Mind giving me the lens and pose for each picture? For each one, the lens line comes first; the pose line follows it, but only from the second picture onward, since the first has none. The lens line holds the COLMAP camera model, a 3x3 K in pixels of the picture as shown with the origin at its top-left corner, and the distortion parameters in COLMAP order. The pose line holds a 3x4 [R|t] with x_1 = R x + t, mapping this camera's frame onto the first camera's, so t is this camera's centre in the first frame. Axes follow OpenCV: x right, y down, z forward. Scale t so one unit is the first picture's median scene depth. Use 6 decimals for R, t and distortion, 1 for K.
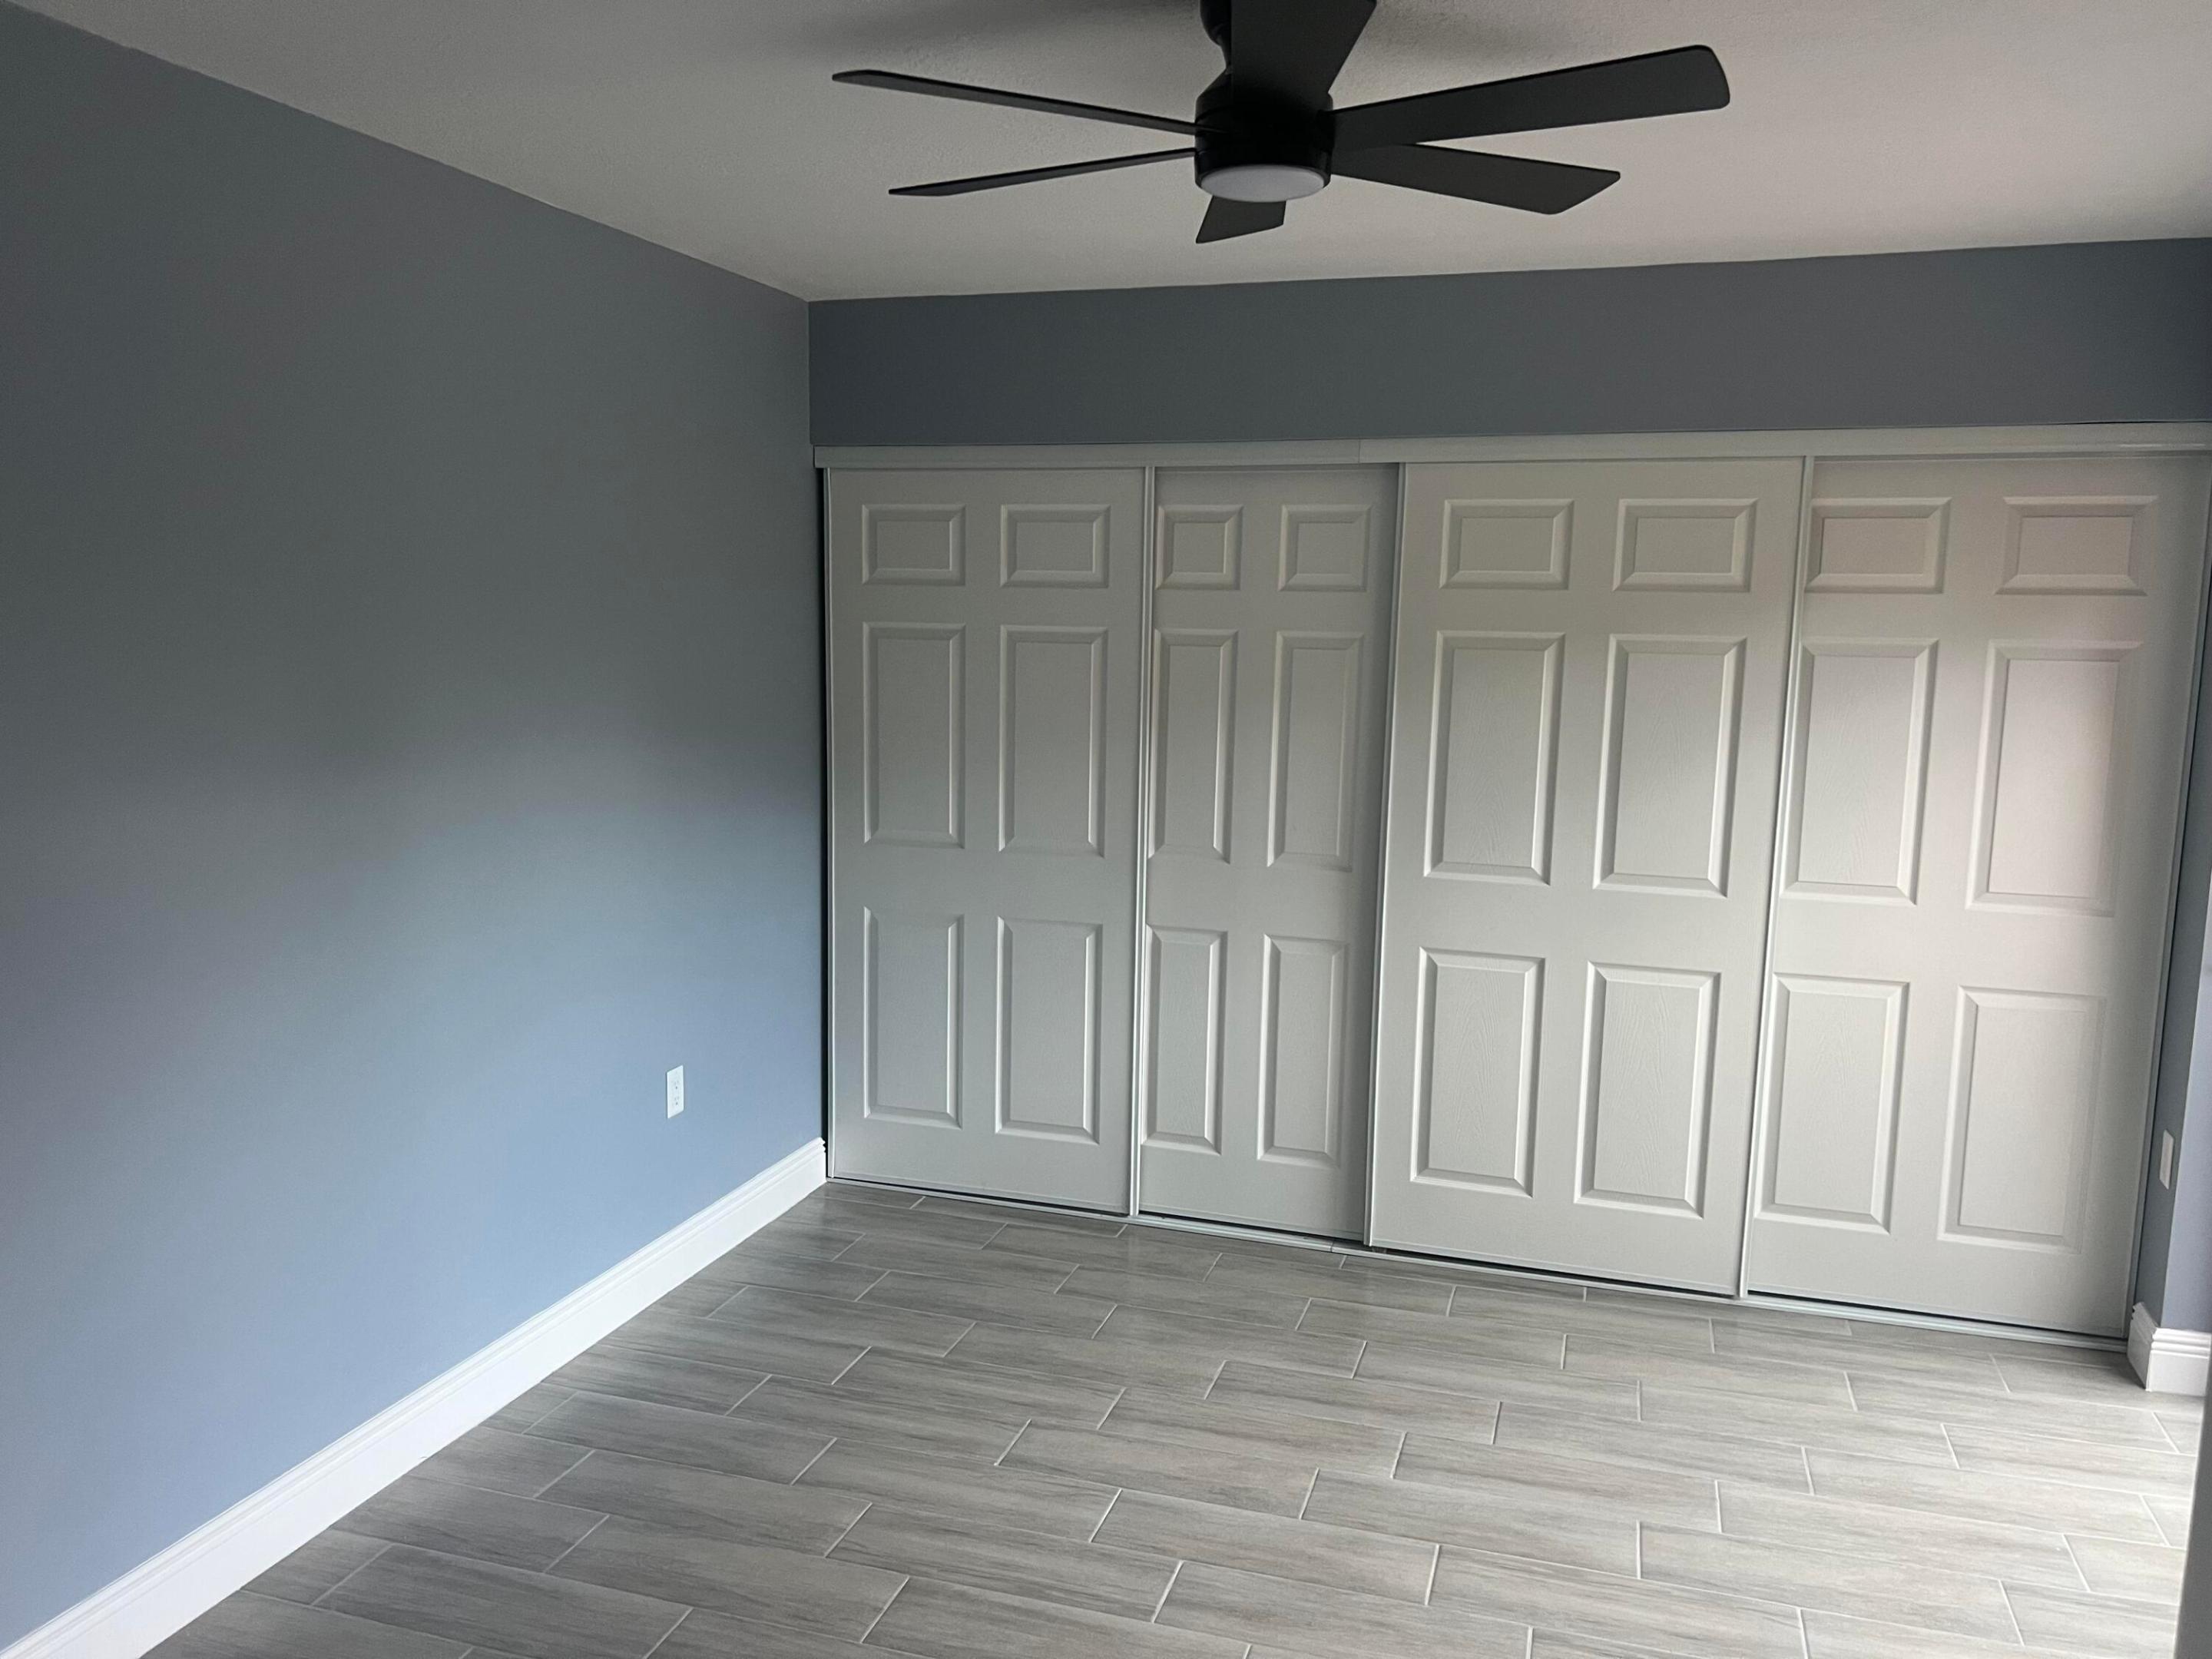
lens RADIAL K [[1679.3, 0, 1130.0], [0, 1679.3, 844.5], [0, 0, 1]] dist [0.058773, -0.062054]
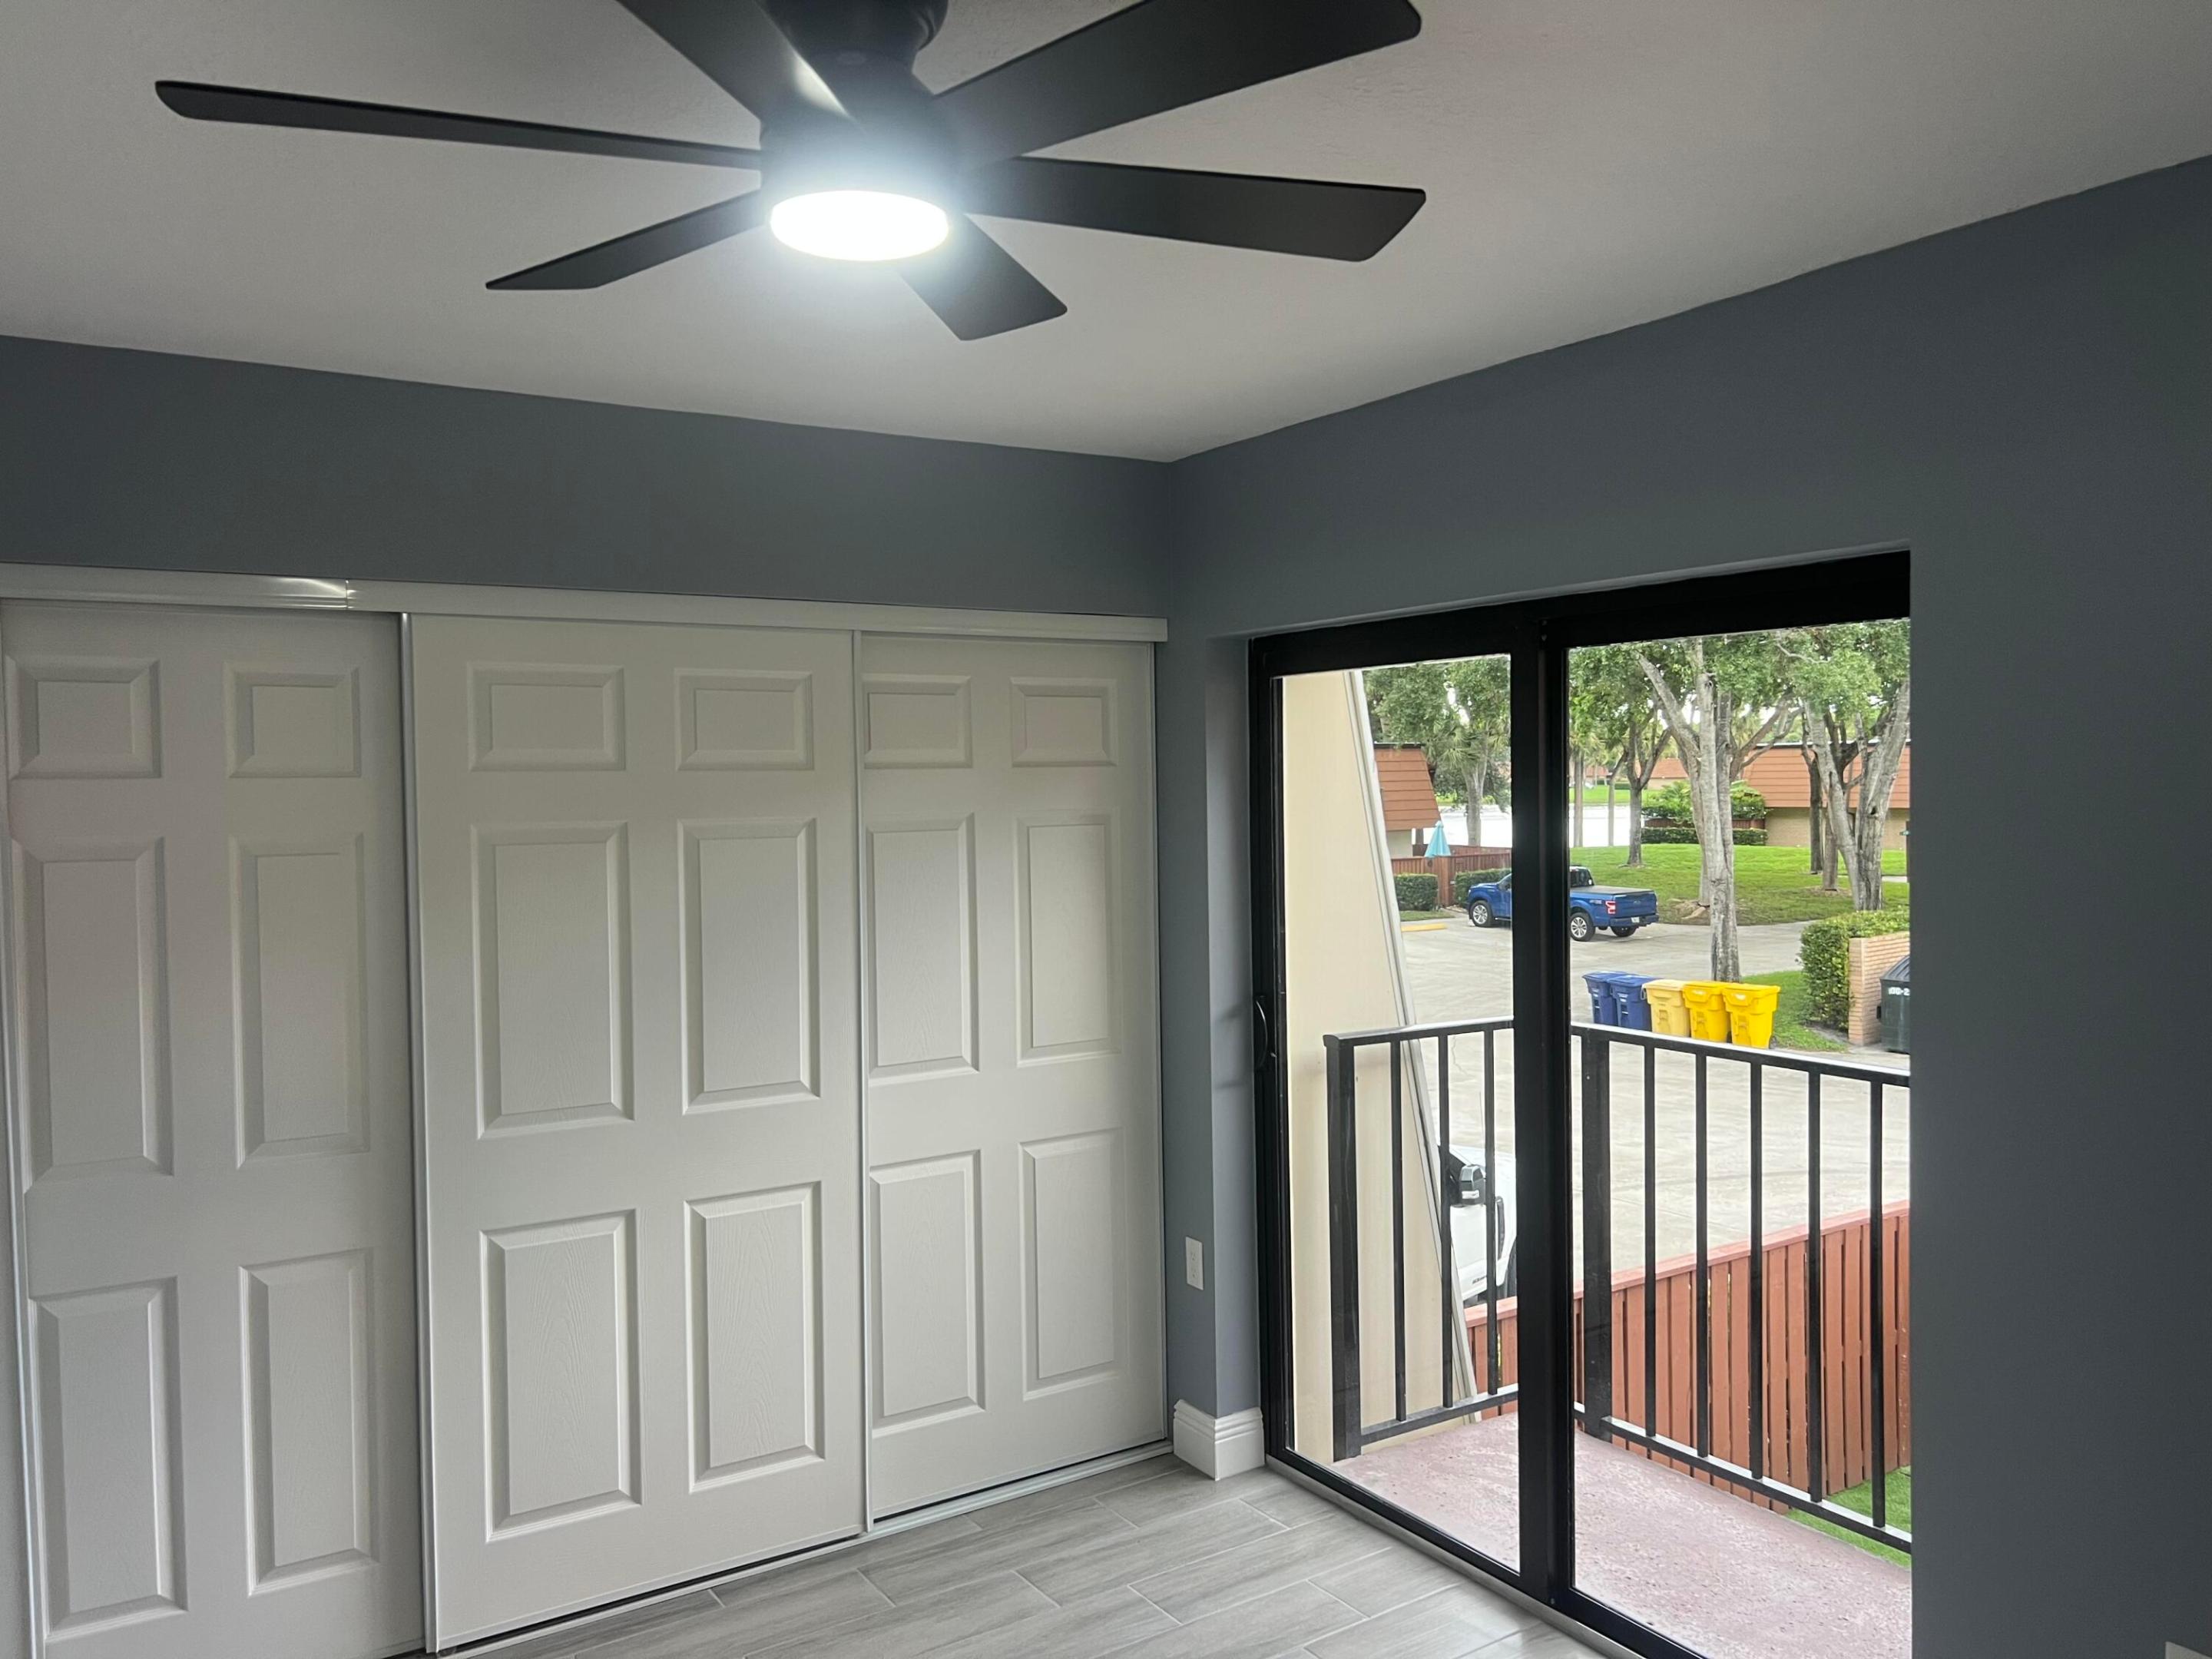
lens RADIAL K [[1647.6, 0, 1101.7], [0, 1647.6, 869.5], [0, 0, 1]] dist [0.097959, -0.087122]
pose [[0.653921, -0.066797, 0.753609, -0.220994], [0.134371, 0.990512, -0.028802, -0.045712], [-0.744535, 0.120097, 0.656692, 0.281011]]
